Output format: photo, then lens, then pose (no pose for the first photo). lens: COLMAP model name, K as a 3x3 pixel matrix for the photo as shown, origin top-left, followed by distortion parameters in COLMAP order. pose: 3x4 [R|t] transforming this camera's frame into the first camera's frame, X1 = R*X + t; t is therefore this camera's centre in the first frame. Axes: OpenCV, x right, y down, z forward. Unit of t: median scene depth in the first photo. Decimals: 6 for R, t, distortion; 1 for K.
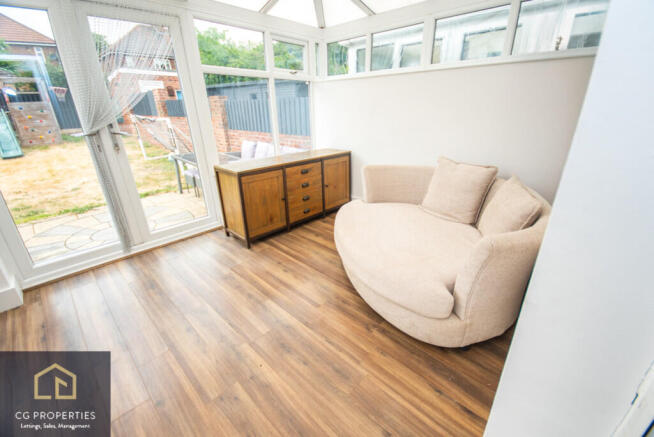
lens RADIAL K [[269.2, 0, 329.9], [0, 269.2, 219.2], [0, 0, 1]] dist [0.025699, -0.018122]
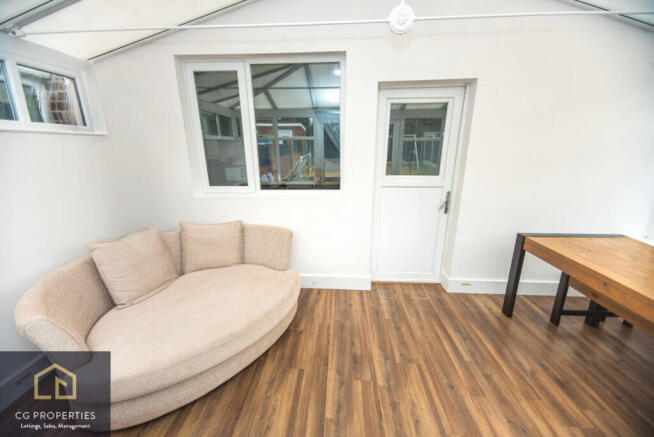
lens RADIAL K [[289.1, 0, 326.2], [0, 289.1, 223.6], [0, 0, 1]] dist [-0.000621, -0.000332]
pose [[-0.664706, -0.160534, 0.729654, -0.534075], [0.308781, 0.830292, 0.463971, -0.392680], [-0.680309, 0.533707, -0.502330, 0.808509]]
